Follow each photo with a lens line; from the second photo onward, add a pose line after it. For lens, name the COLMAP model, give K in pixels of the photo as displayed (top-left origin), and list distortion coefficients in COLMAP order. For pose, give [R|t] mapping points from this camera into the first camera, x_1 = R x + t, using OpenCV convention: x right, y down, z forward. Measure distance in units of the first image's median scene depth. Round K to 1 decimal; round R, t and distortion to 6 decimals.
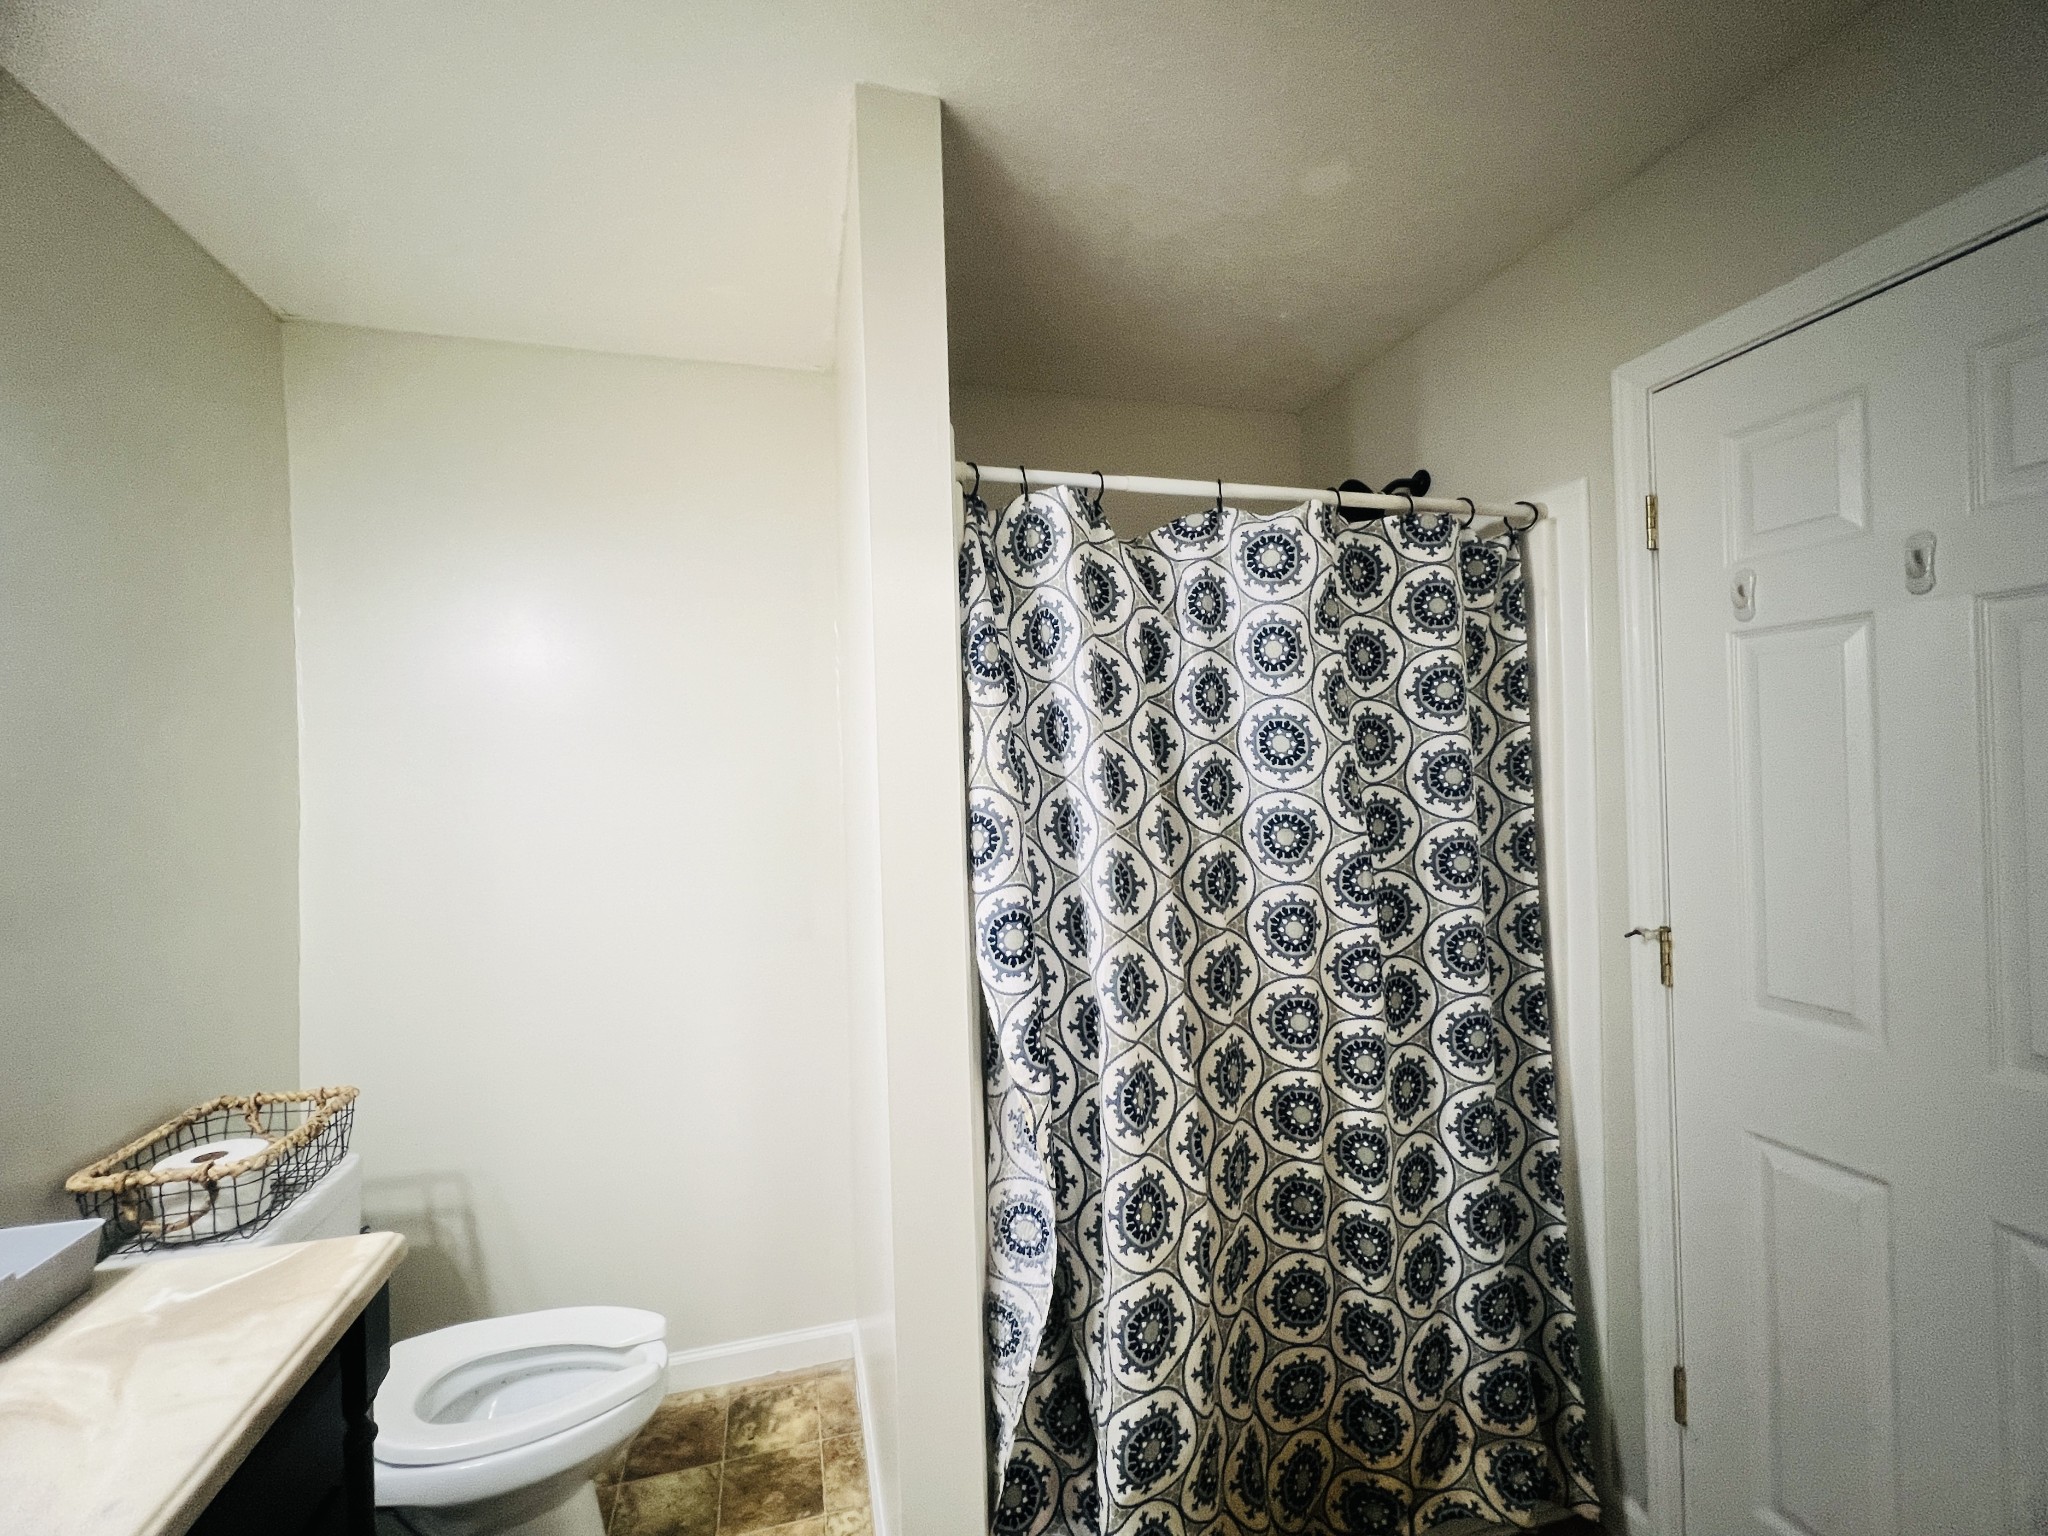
lens RADIAL K [[843.1, 0, 1024.0], [0, 843.1, 768.0], [0, 0, 1]] dist [-0.003257, -0.000672]
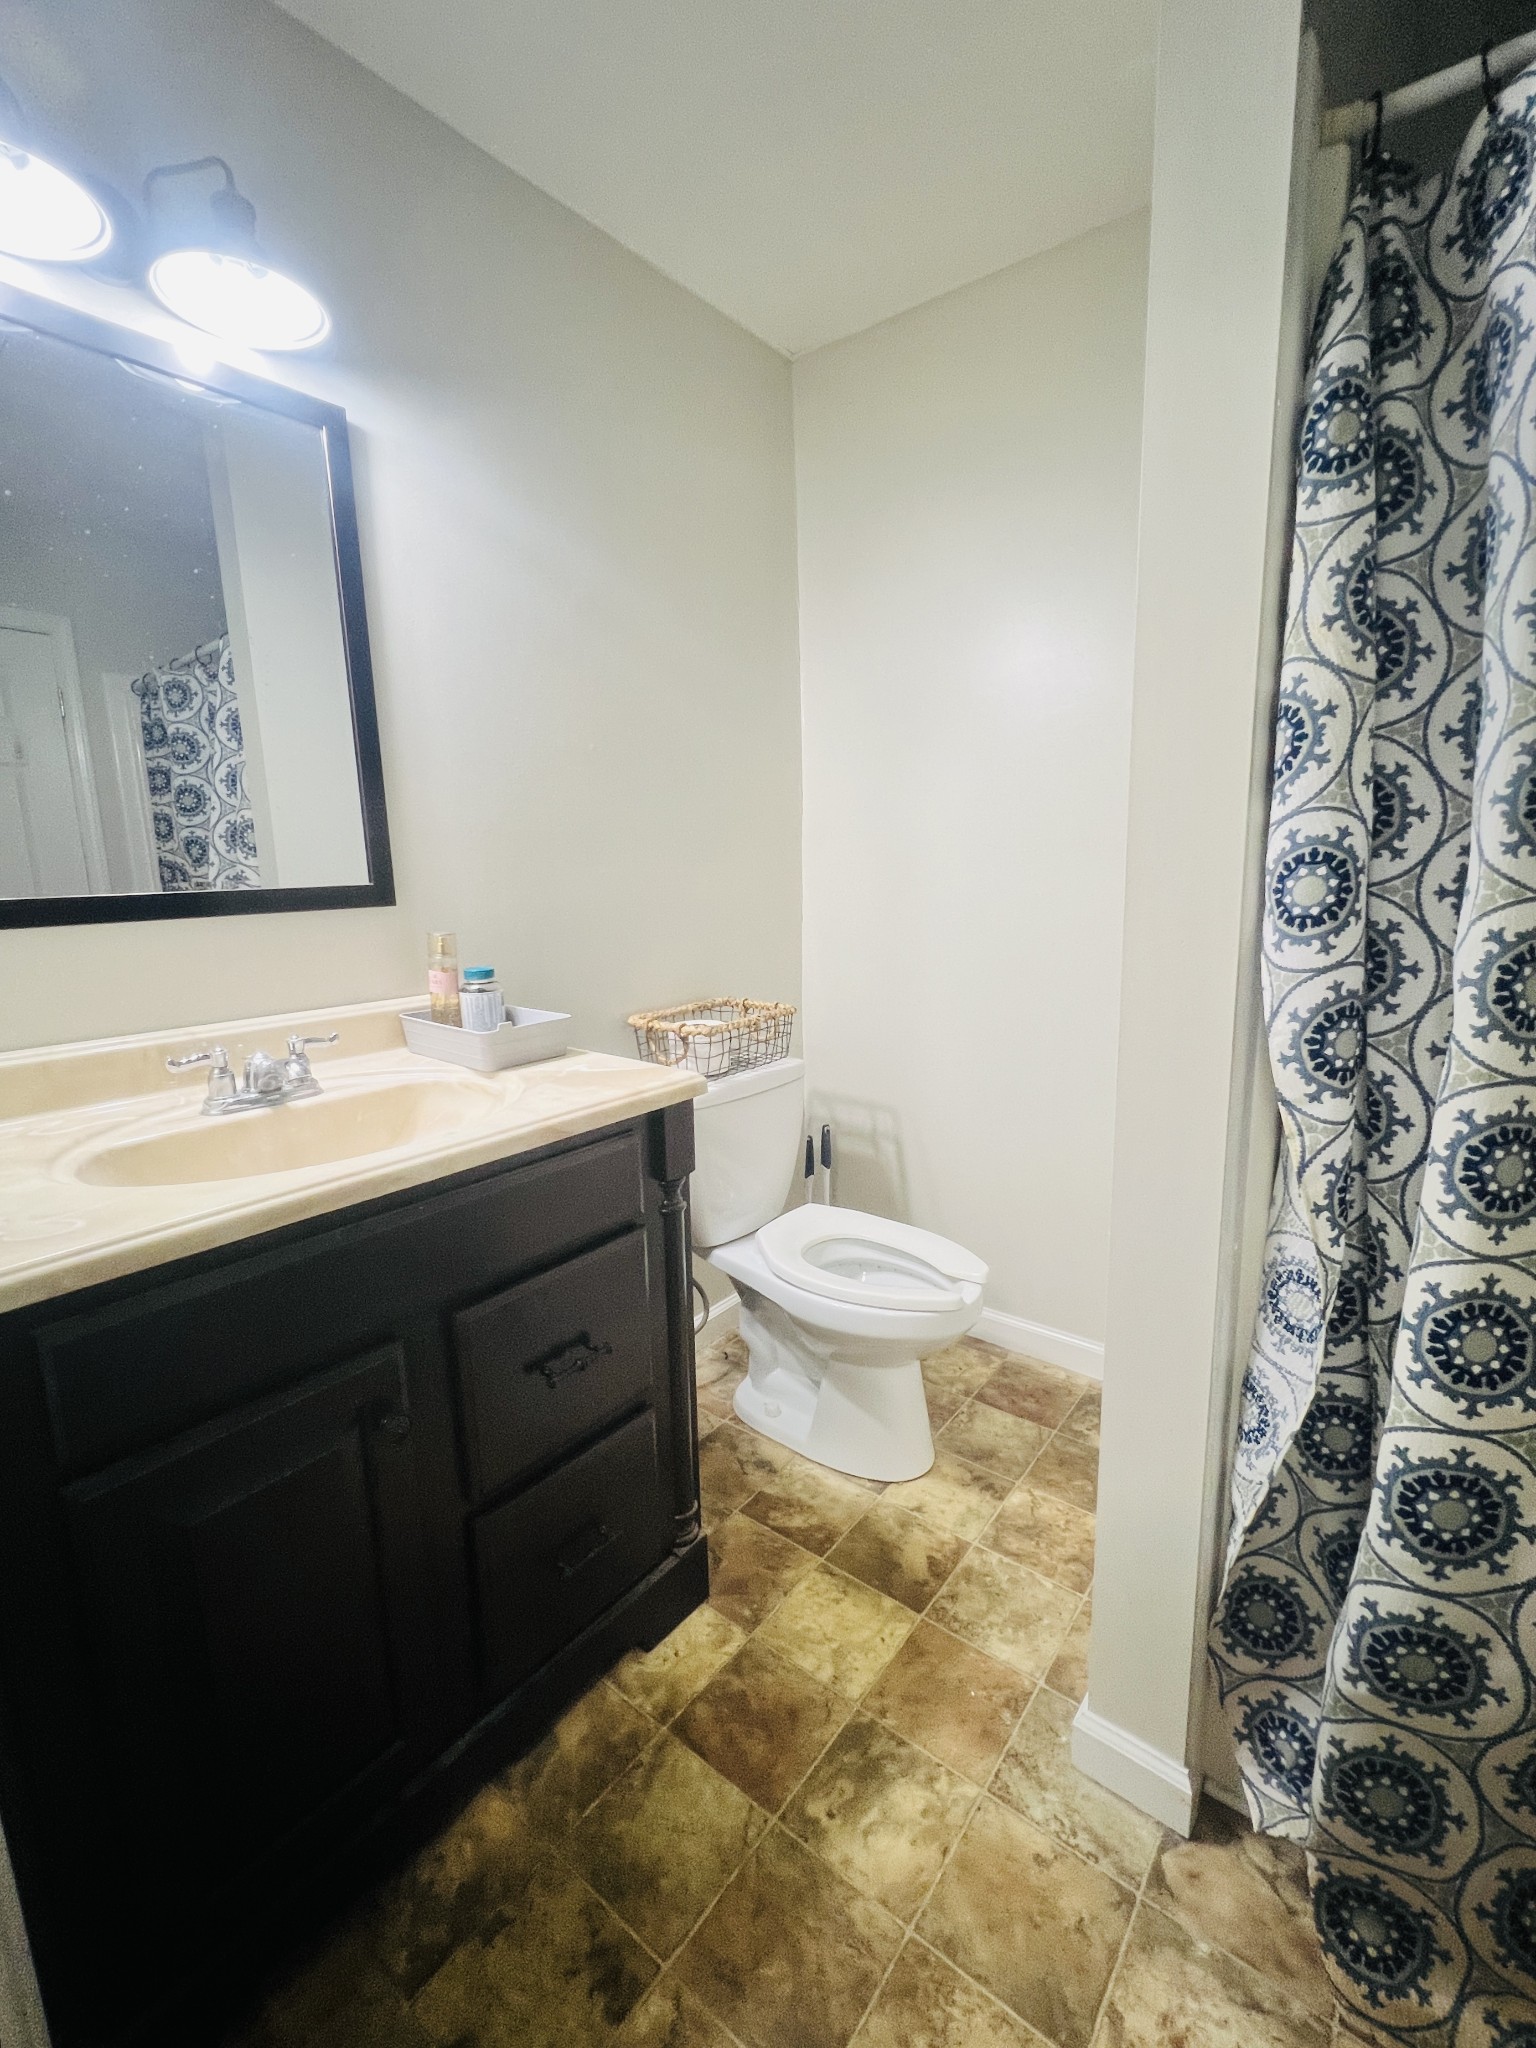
lens RADIAL K [[880.6, 0, 819.8], [0, 880.6, 1023.3], [0, 0, 1]] dist [0.002040, -0.001063]
pose [[0.615127, 0.149656, -0.774094, 0.299319], [0.013716, 0.979640, 0.200294, 0.159362], [0.788309, -0.133824, 0.600550, 0.262809]]
